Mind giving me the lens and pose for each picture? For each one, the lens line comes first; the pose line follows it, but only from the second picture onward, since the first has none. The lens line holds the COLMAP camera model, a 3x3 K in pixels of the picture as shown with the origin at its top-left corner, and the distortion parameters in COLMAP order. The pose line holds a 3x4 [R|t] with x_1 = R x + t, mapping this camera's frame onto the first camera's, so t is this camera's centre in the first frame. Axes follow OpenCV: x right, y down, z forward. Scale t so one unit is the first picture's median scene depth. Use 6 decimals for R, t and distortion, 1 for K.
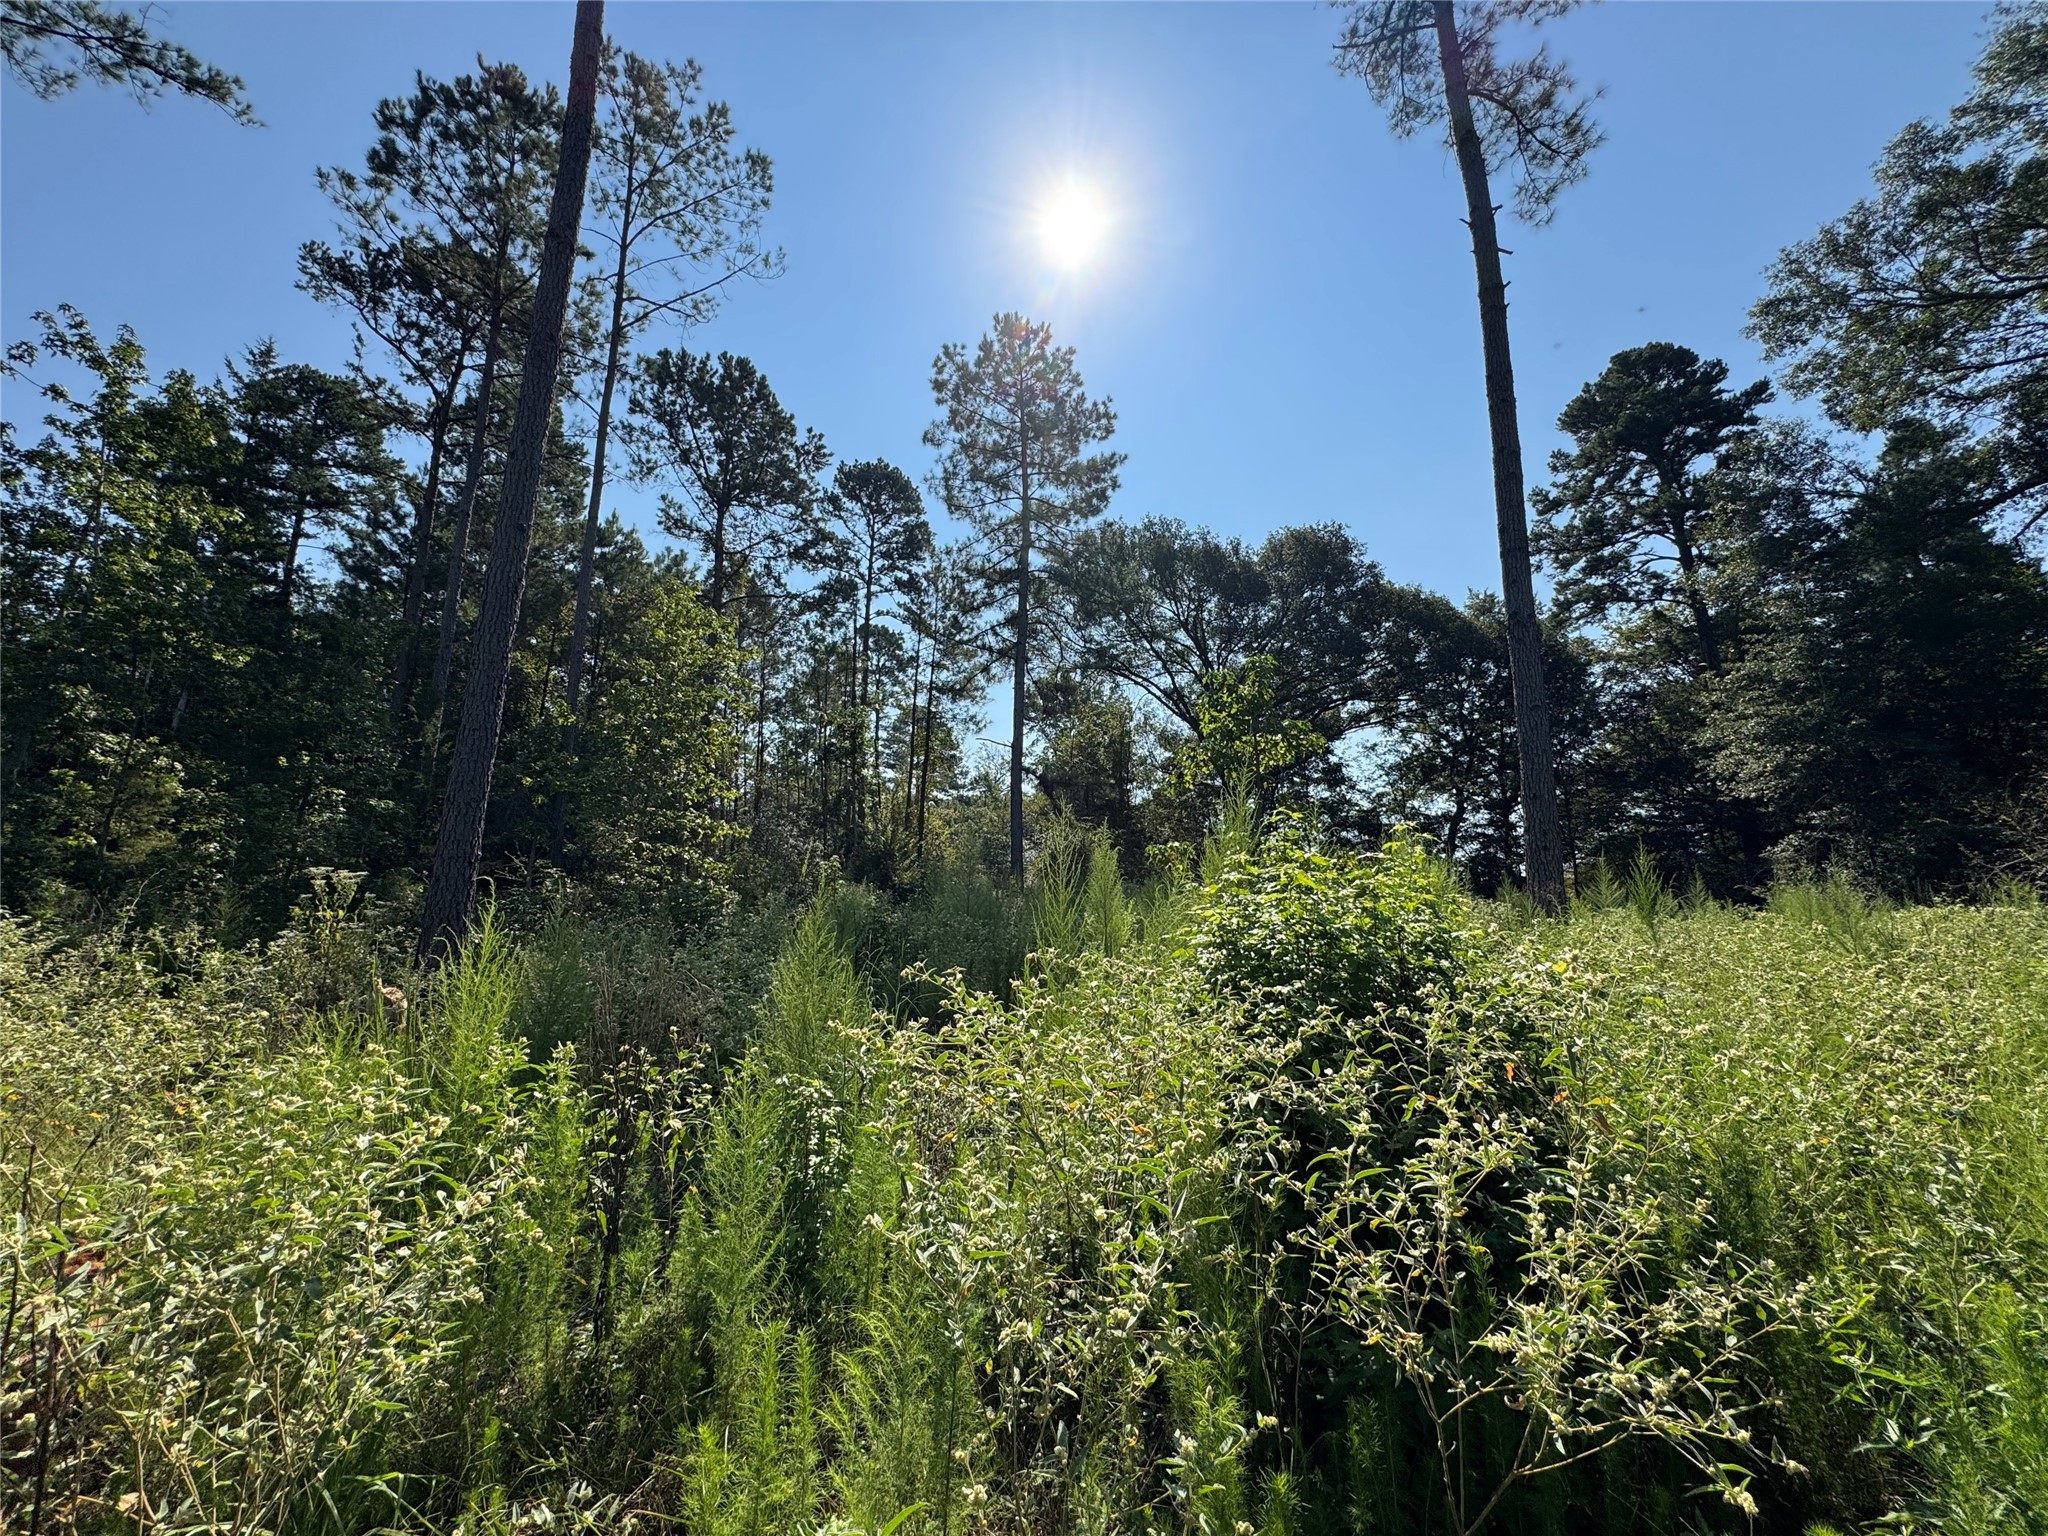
lens RADIAL K [[818.2, 0, 1021.4], [0, 818.2, 764.1], [0, 0, 1]] dist [-0.001684, 0.000413]
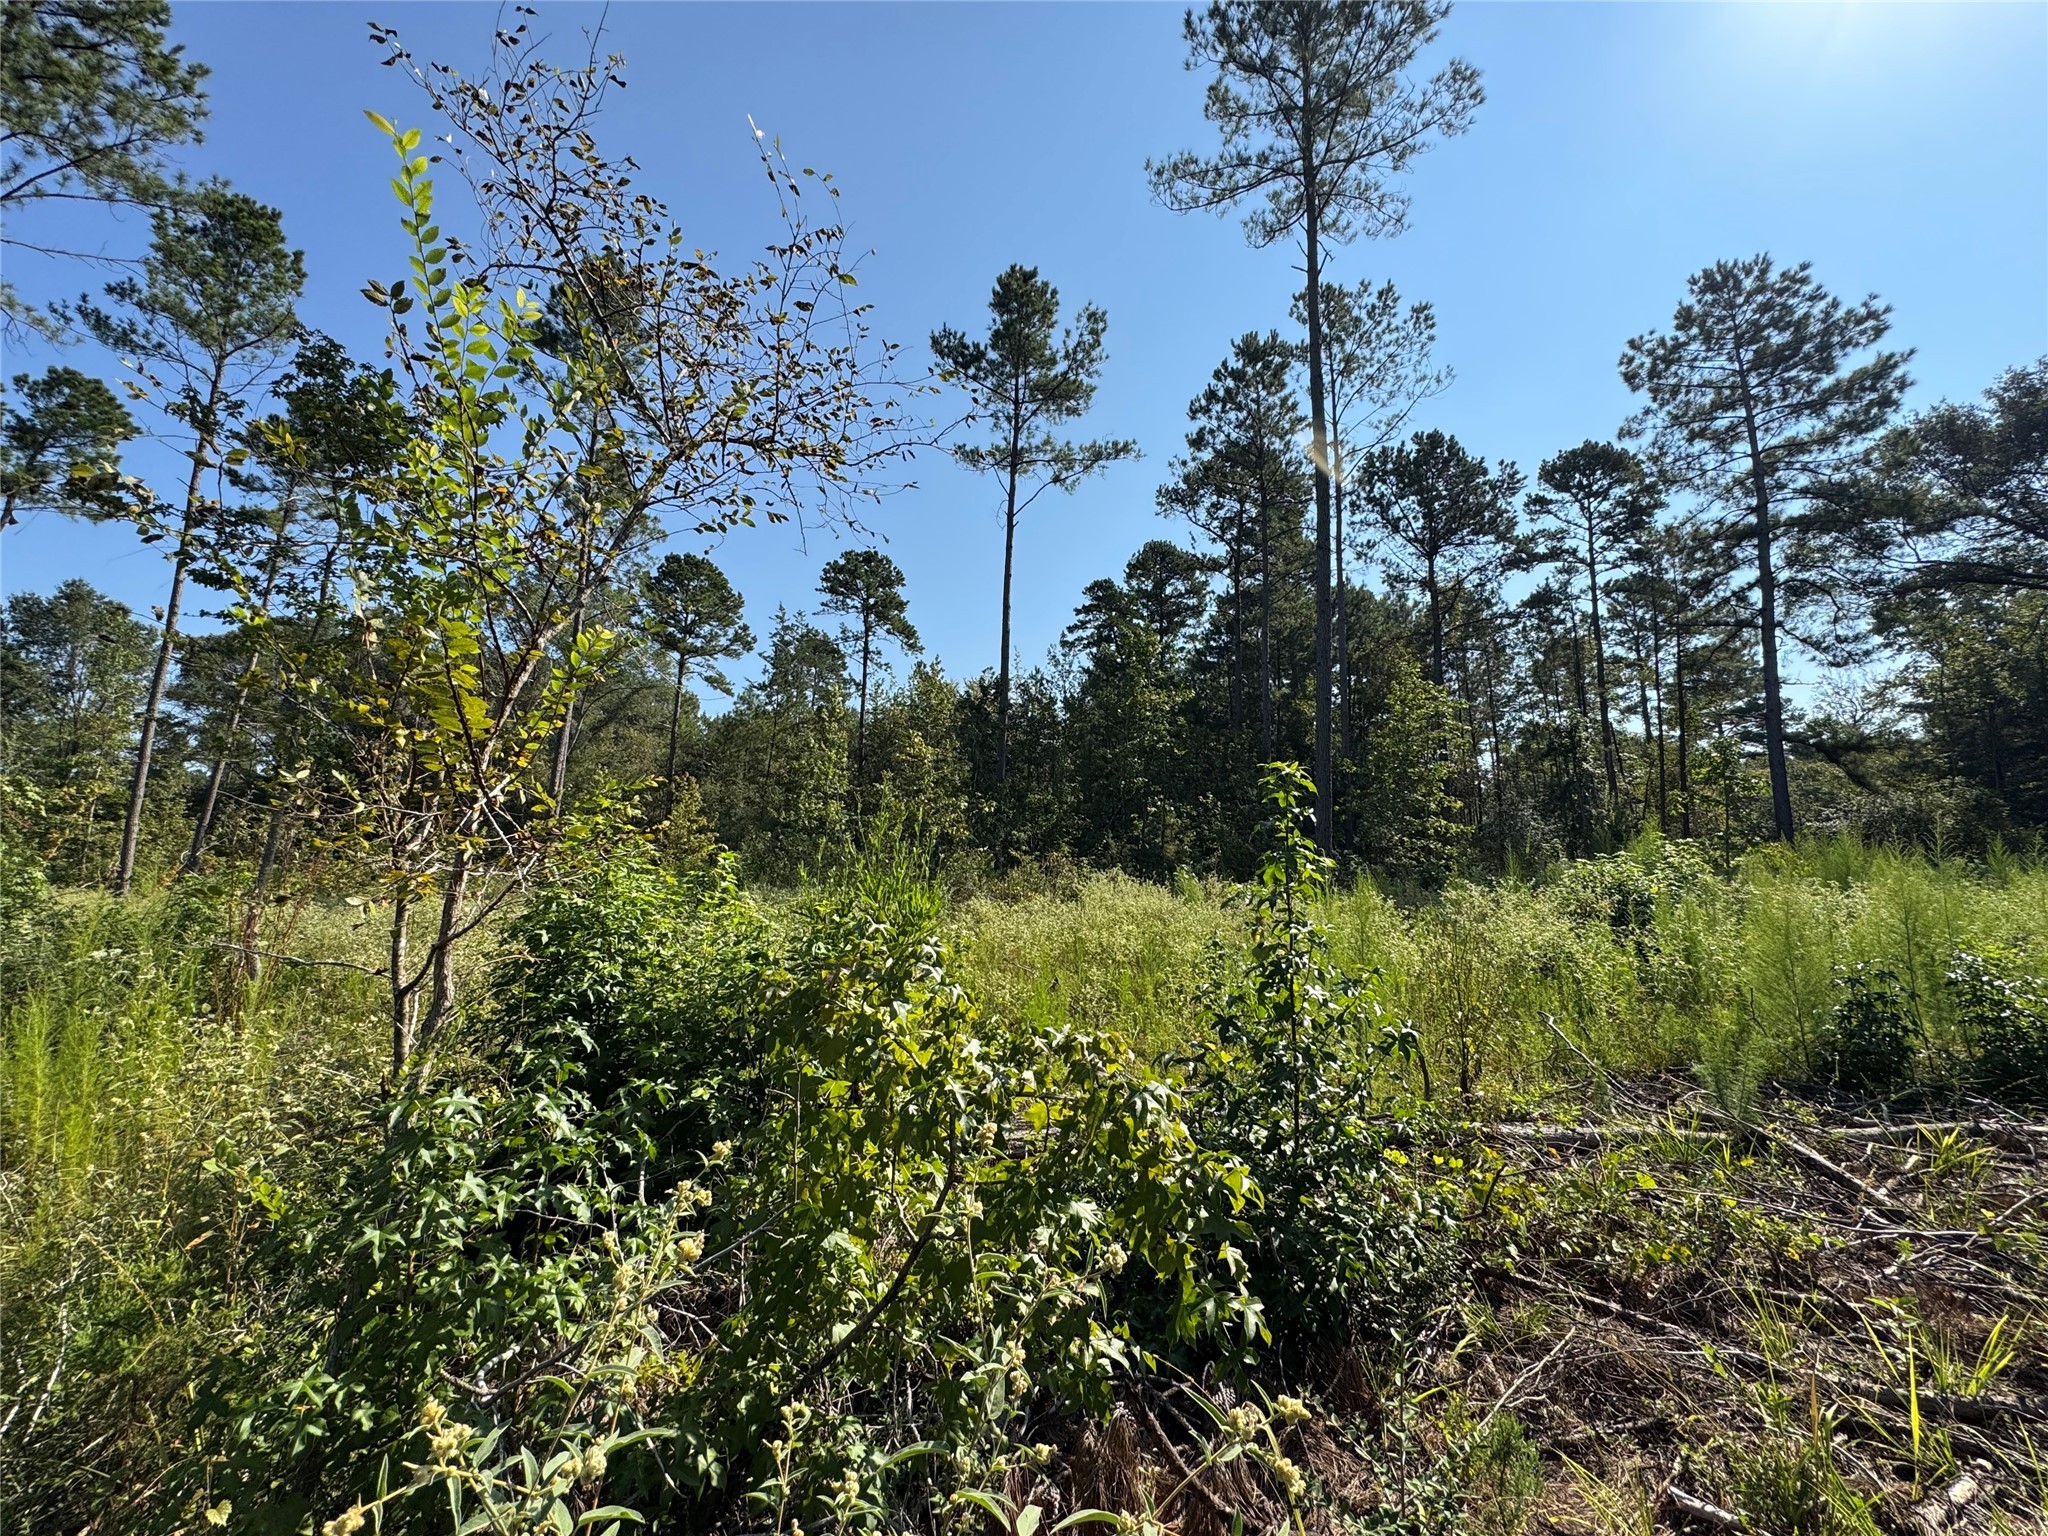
lens RADIAL K [[818.2, 0, 1030.7], [0, 818.2, 767.1], [0, 0, 1]] dist [-0.001684, 0.000413]
pose [[0.650557, -0.099567, -0.752902, 0.123126], [0.122689, 0.992125, -0.025191, -0.039528], [0.749482, -0.075985, 0.657650, -0.256241]]
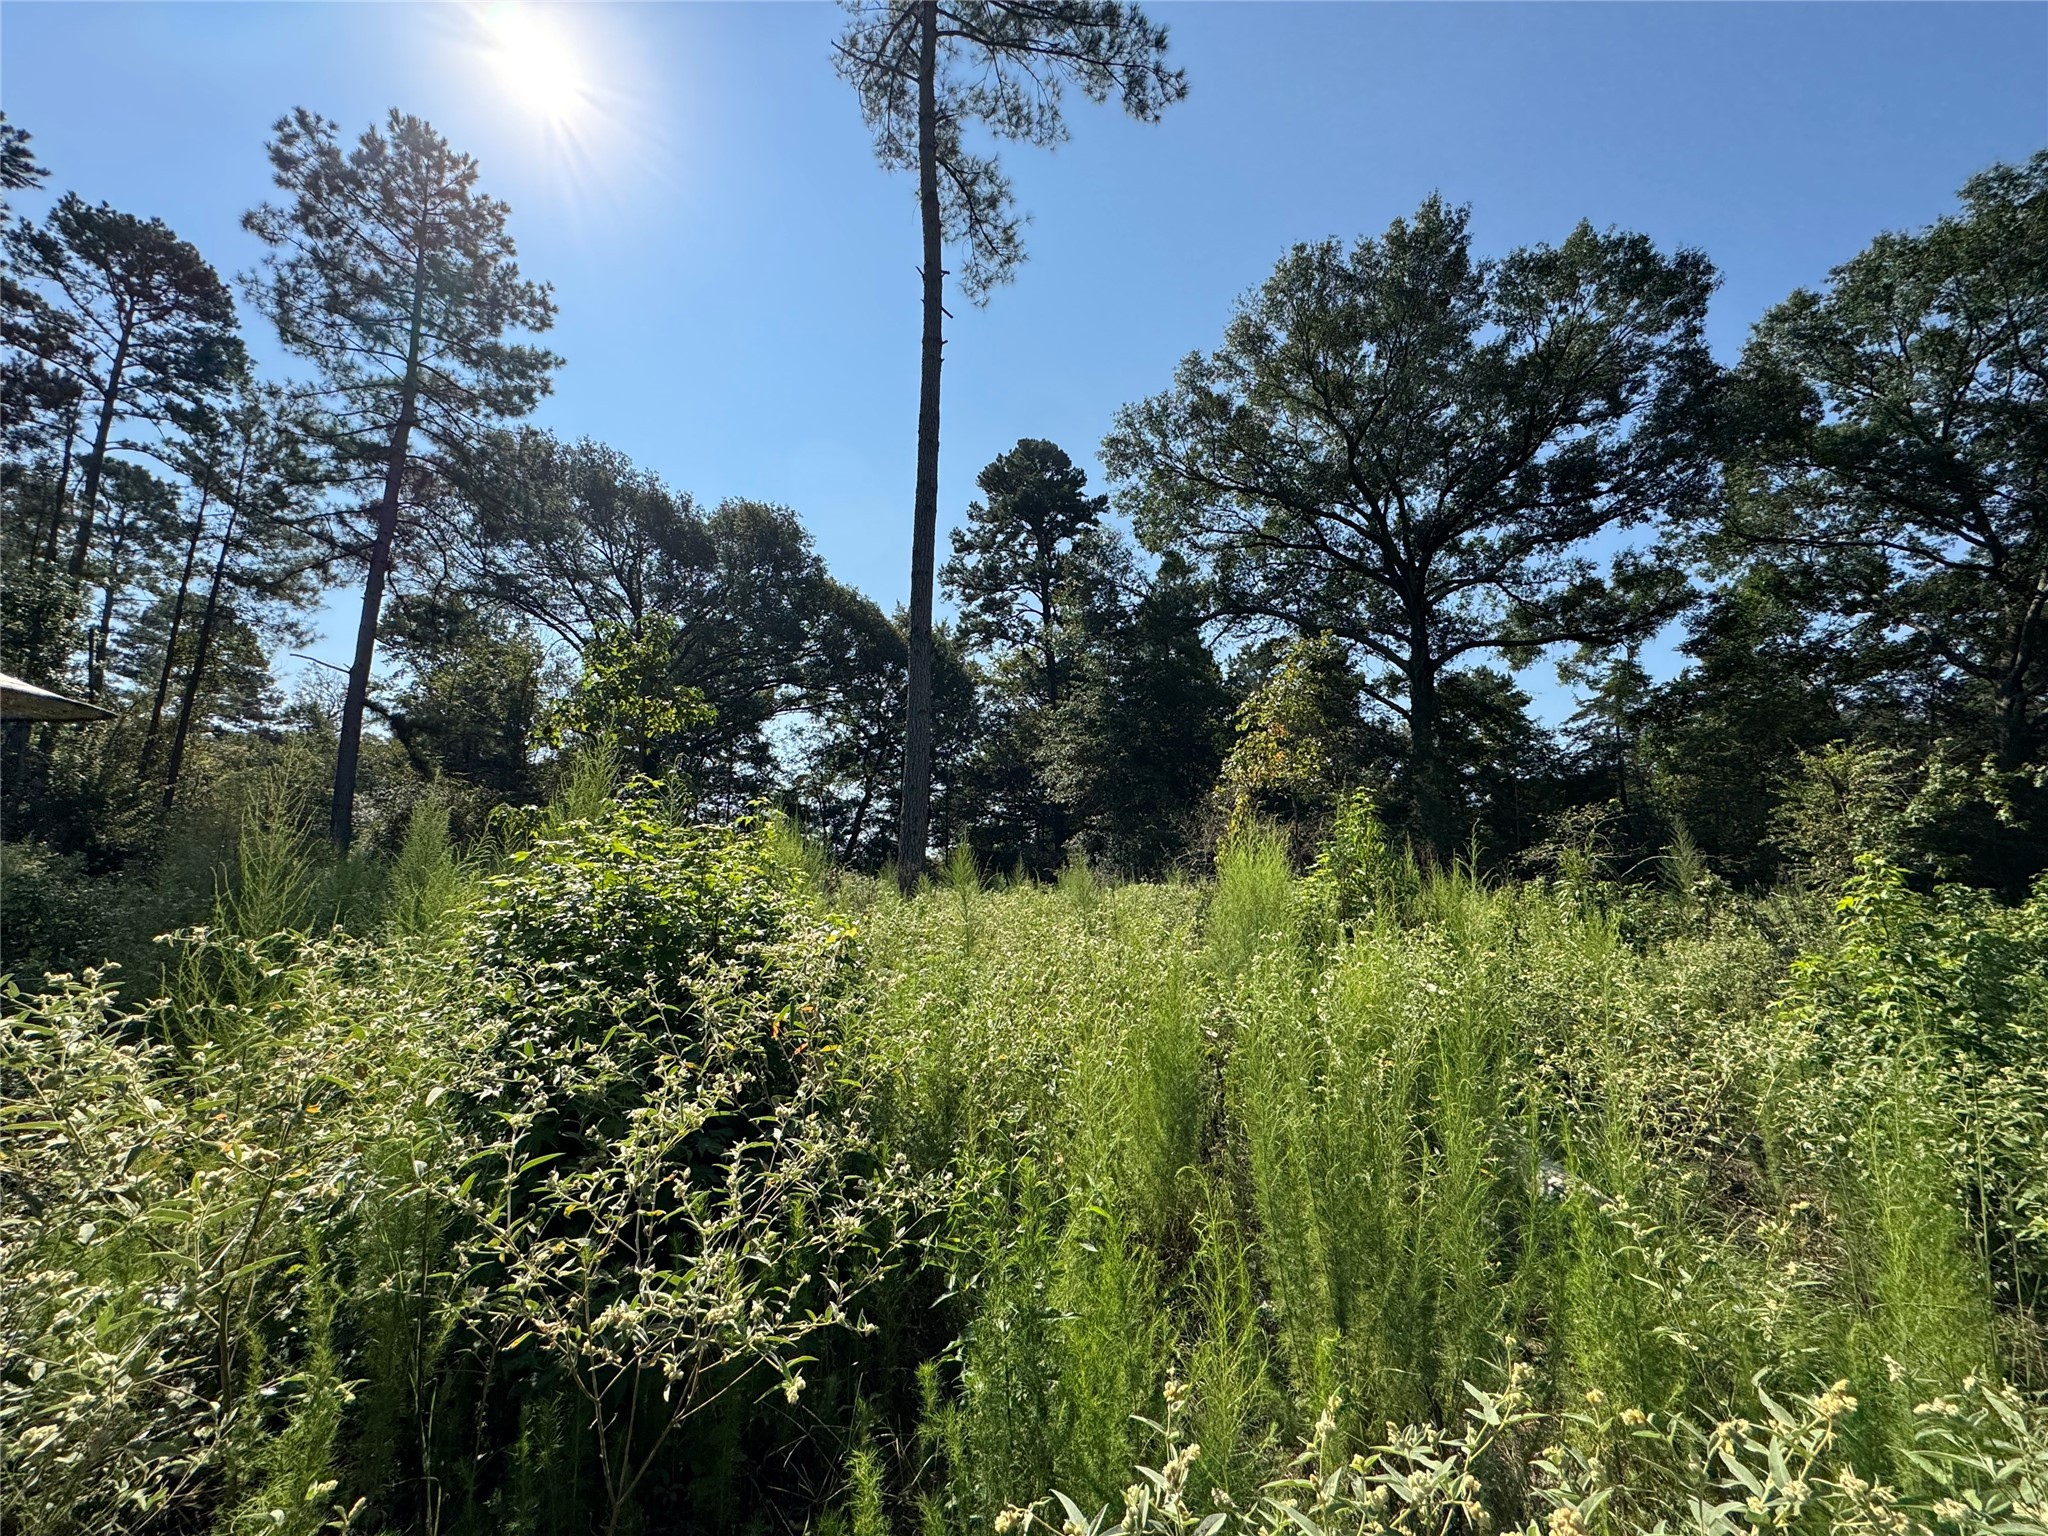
lens RADIAL K [[818.2, 0, 1024.0], [0, 818.2, 764.3], [0, 0, 1]] dist [-0.001684, 0.000413]
pose [[0.777551, 0.095856, 0.621471, 0.009843], [-0.113725, 0.993452, -0.010943, 0.000340], [-0.618451, -0.062168, 0.783360, -0.001109]]
